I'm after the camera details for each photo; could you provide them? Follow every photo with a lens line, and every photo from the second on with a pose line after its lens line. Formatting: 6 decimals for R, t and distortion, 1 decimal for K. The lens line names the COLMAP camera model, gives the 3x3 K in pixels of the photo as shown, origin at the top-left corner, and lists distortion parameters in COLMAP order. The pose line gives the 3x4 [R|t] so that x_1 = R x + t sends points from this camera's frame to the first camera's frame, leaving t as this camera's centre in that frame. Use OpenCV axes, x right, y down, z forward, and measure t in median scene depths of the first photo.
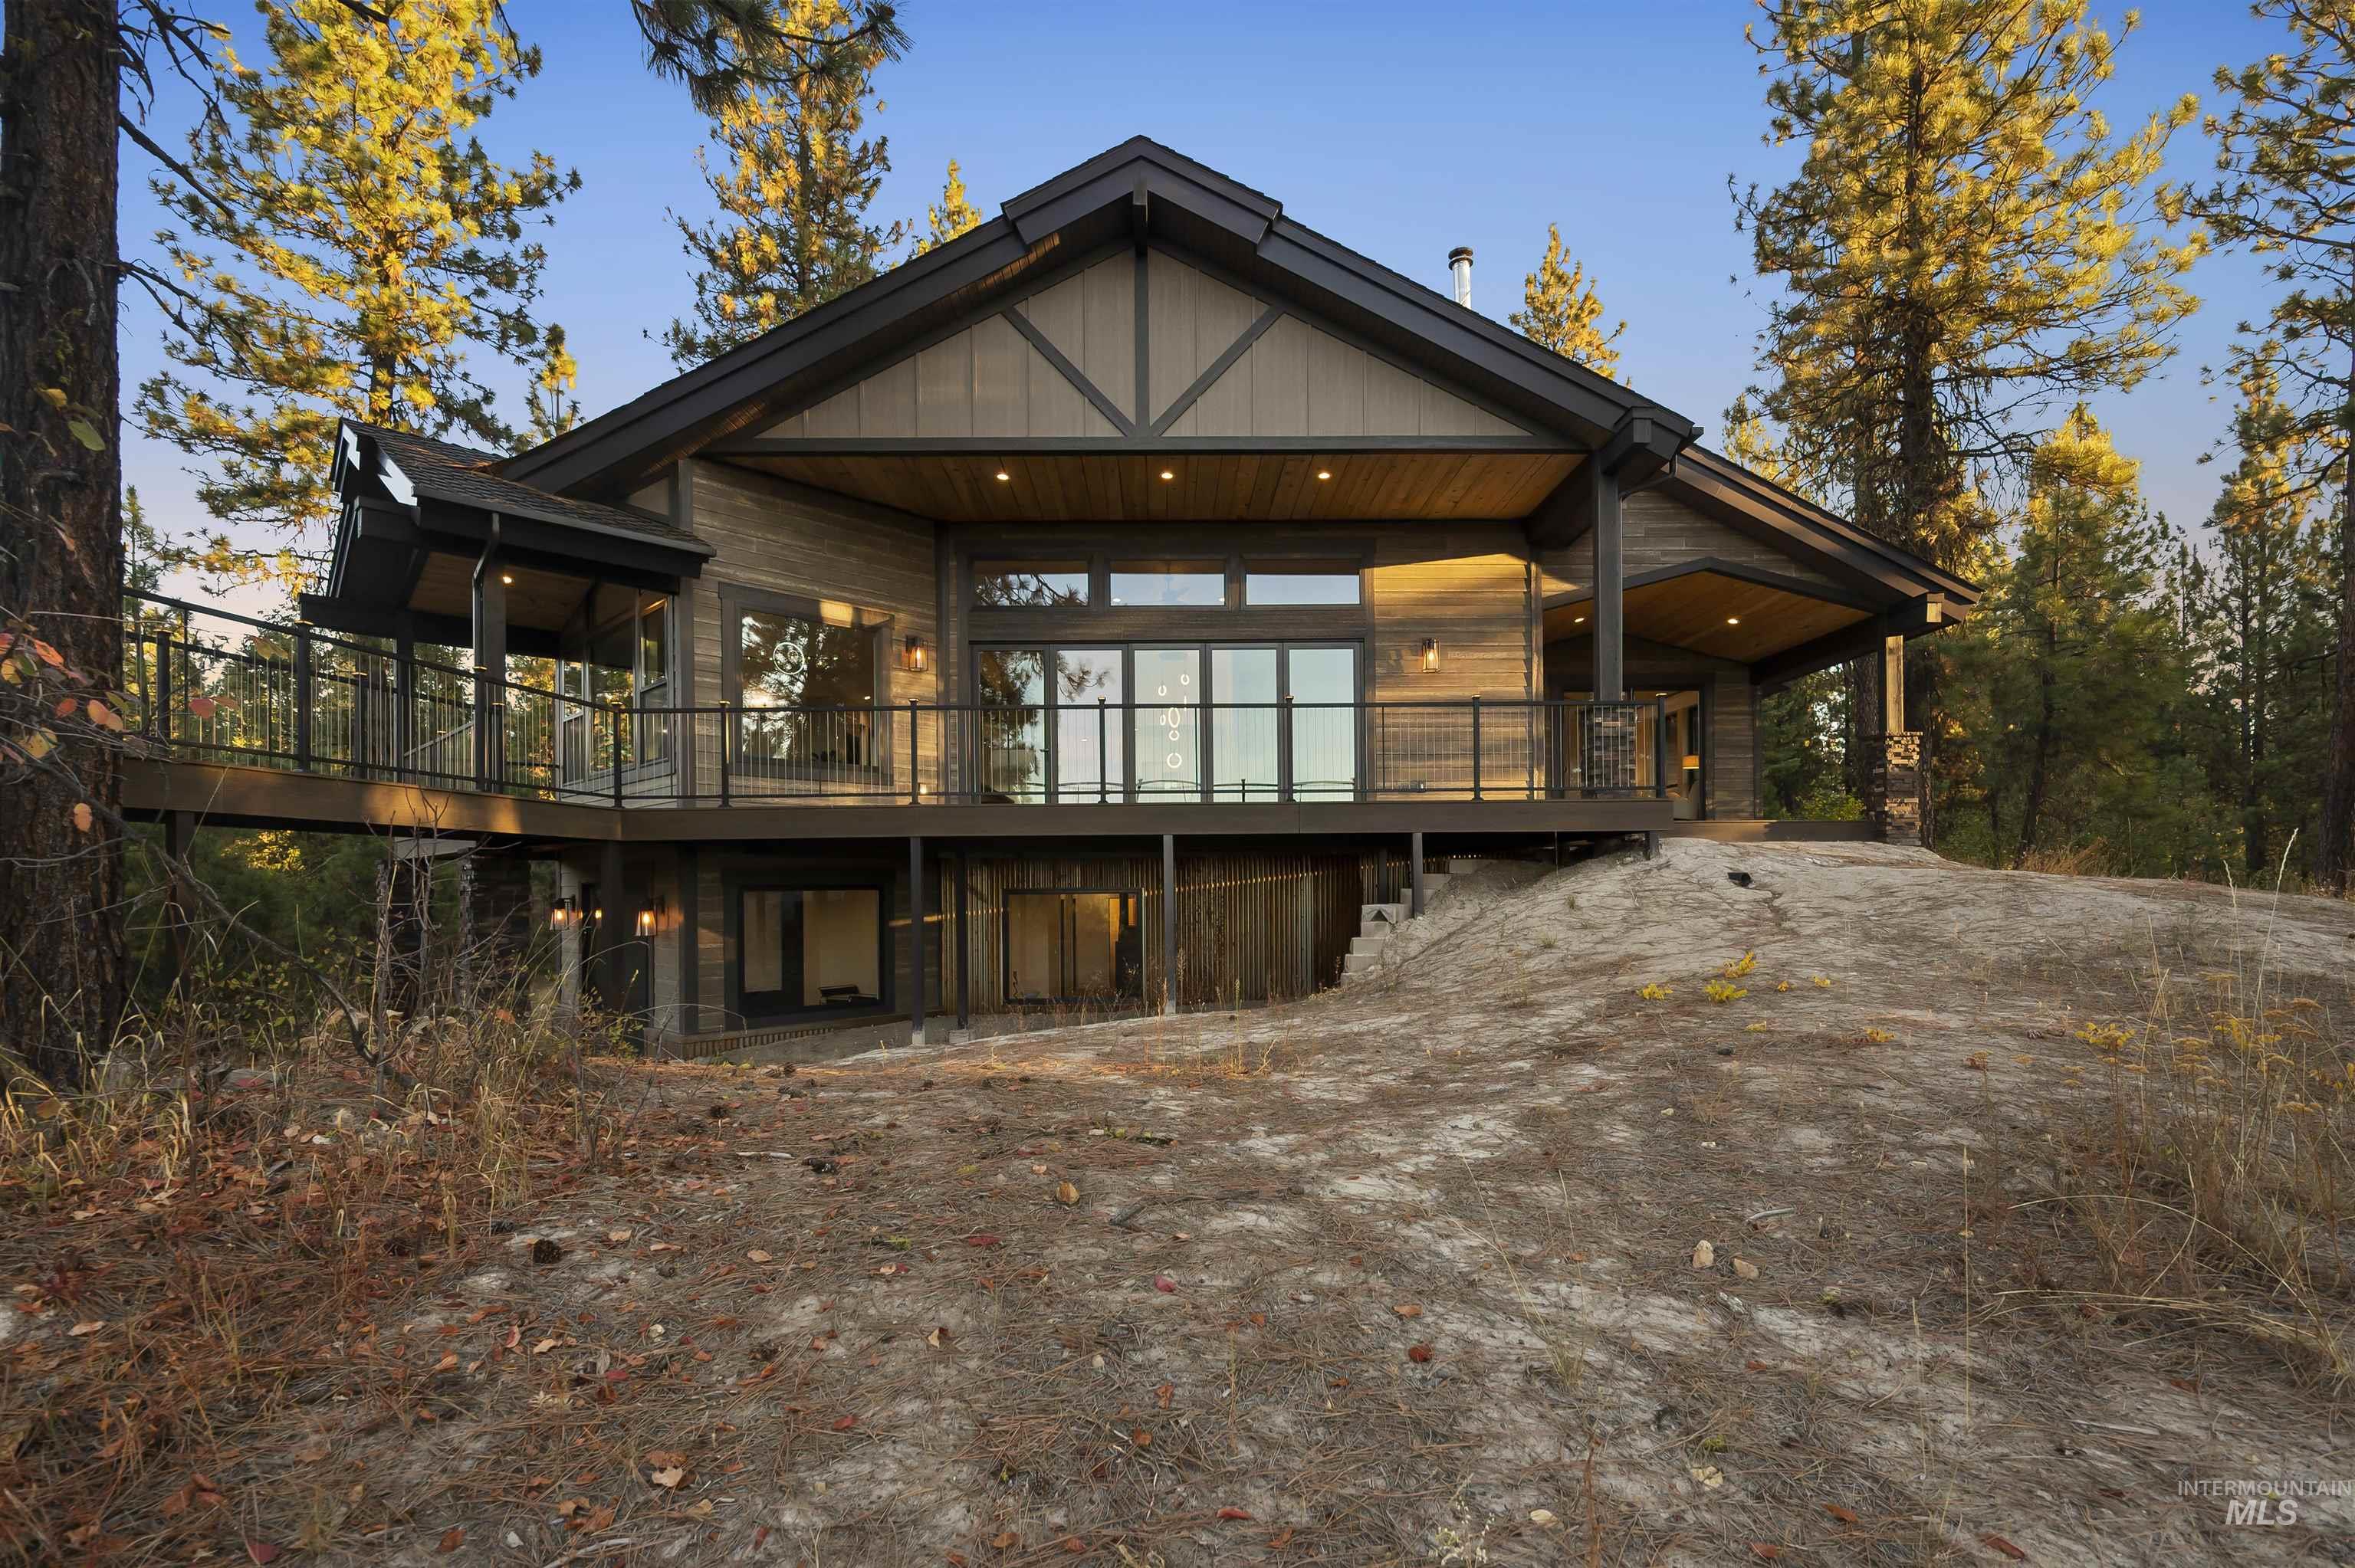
lens RADIAL K [[1055.2, 0, 1178.2], [0, 1055.2, 883.2], [0, 0, 1]] dist [-0.003945, -0.000727]
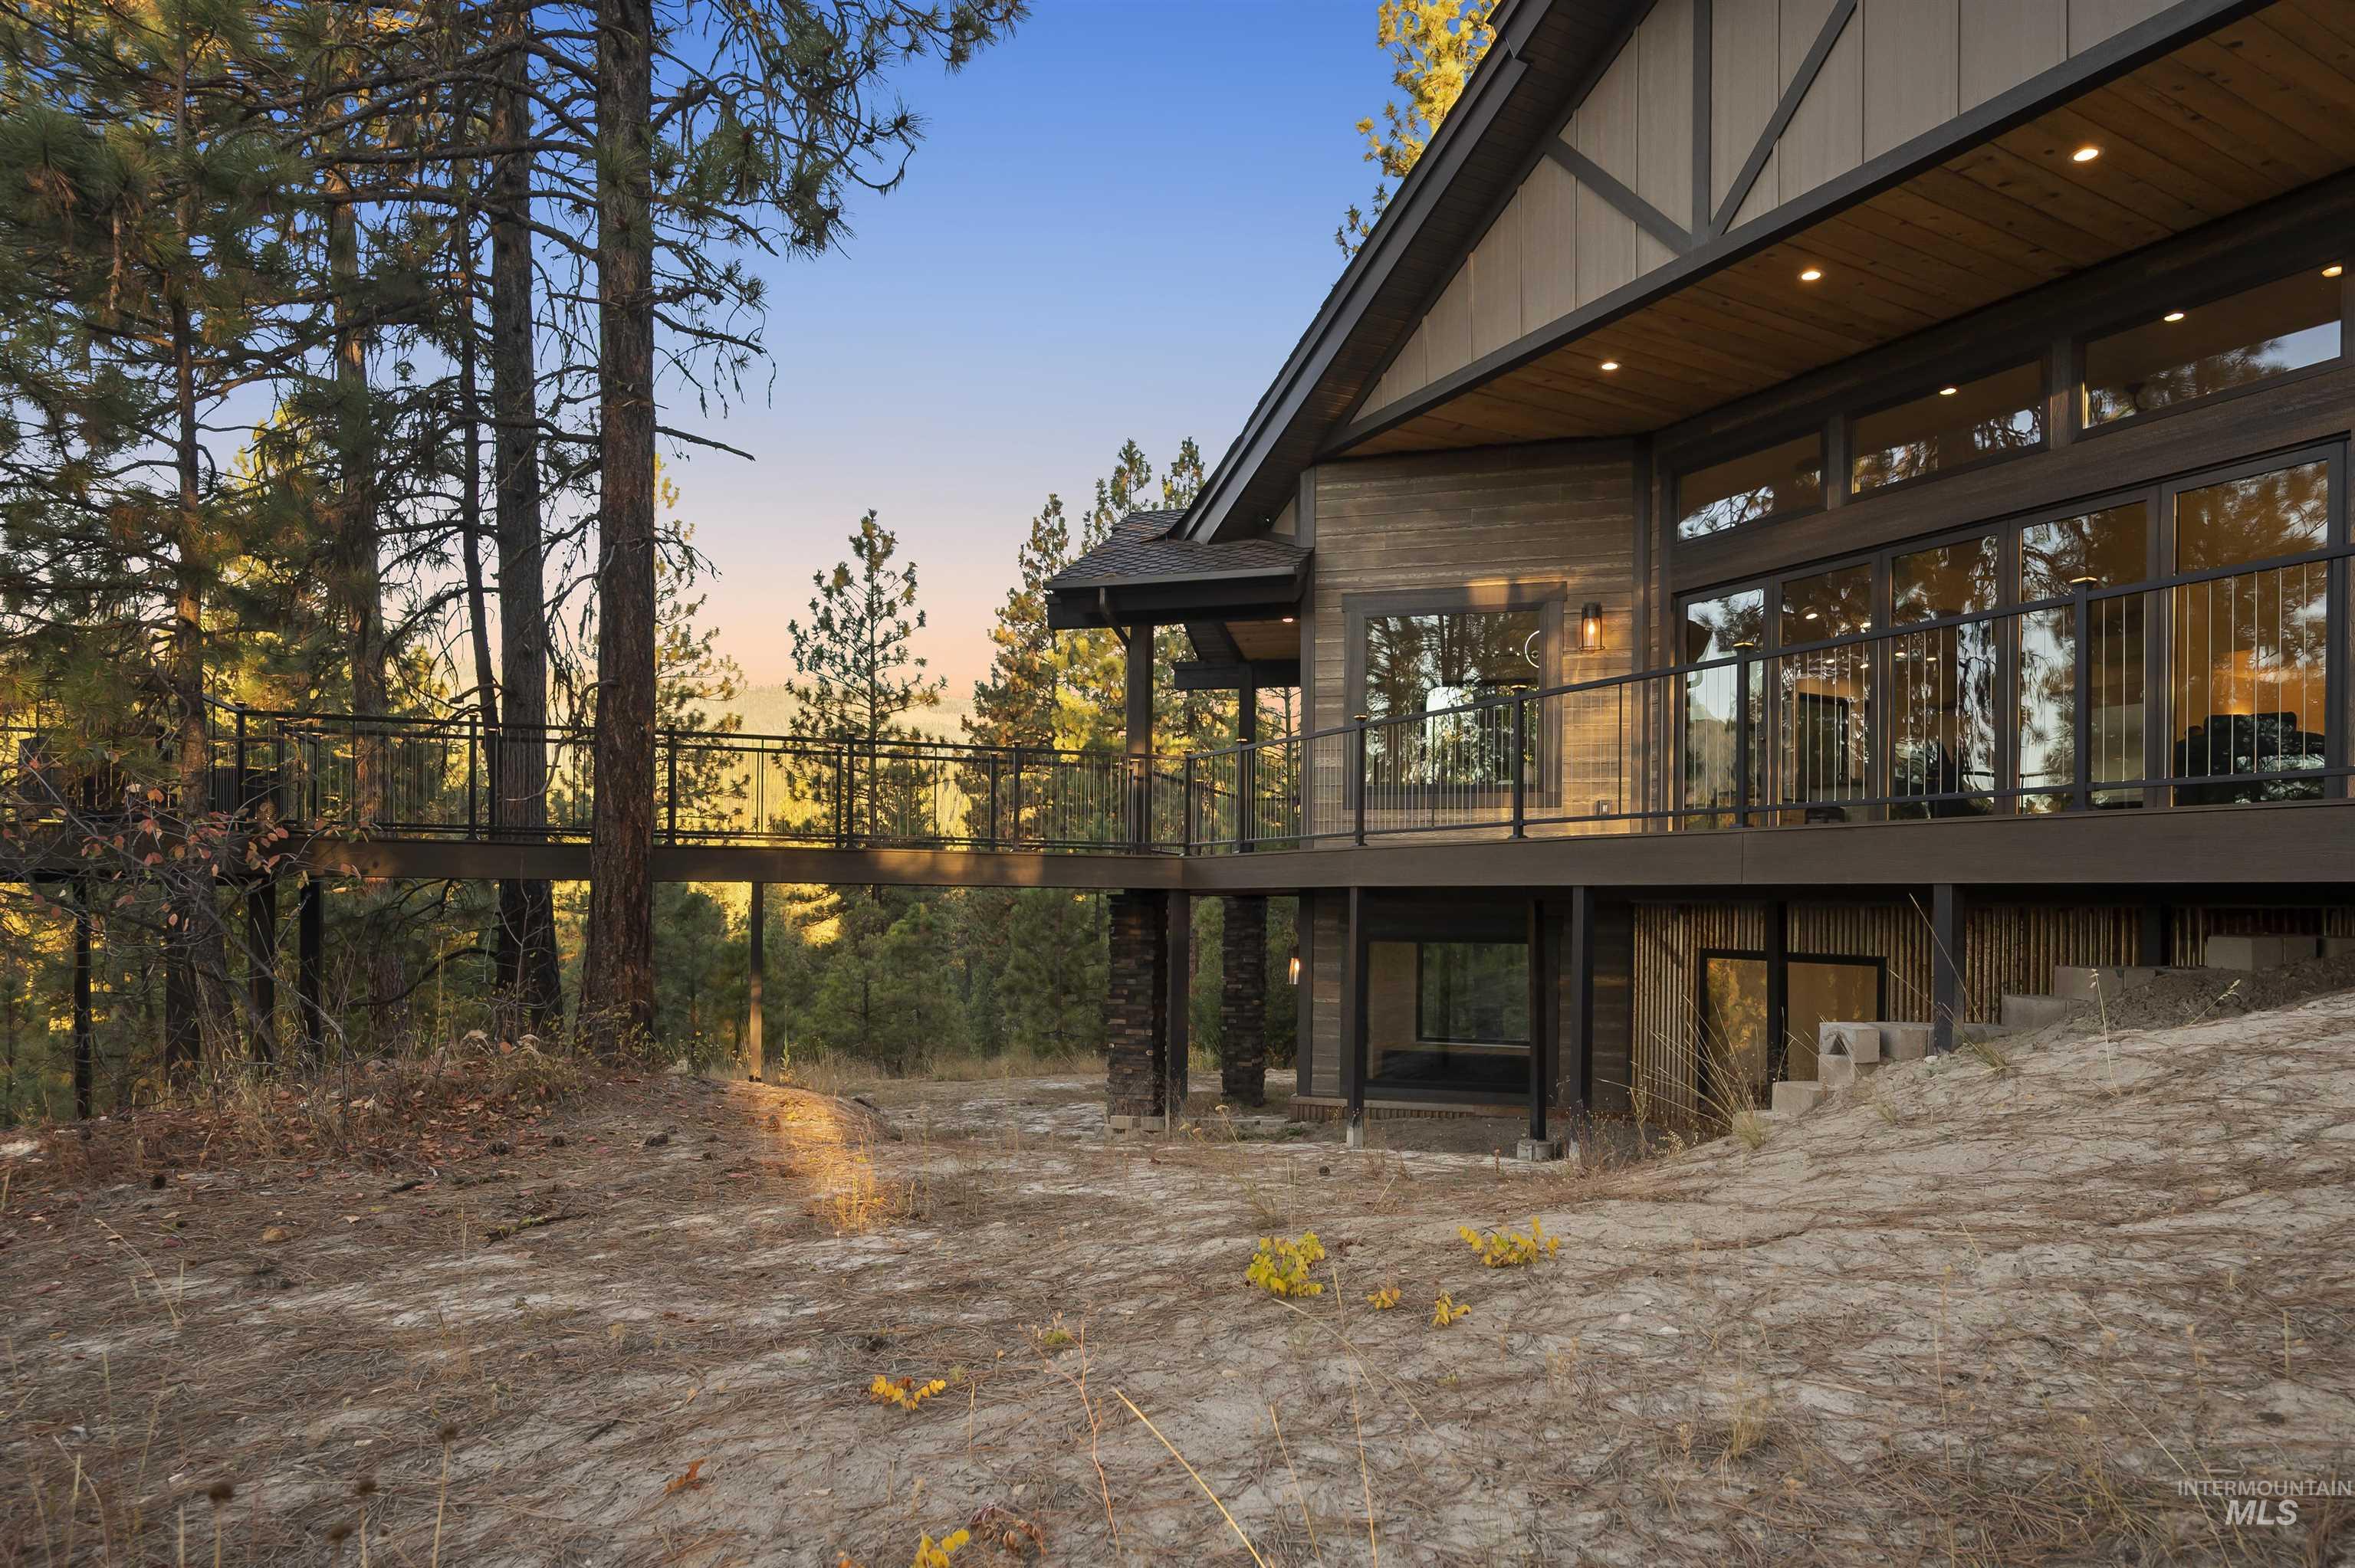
lens RADIAL K [[1370.2, 0, 1178.2], [0, 1370.2, 874.2], [0, 0, 1]] dist [-0.001054, 0.000080]
pose [[0.480117, -0.007071, -0.877176, 0.520821], [-0.011310, 0.999835, -0.014250, -0.032548], [0.877131, 0.016762, 0.479958, 0.335714]]
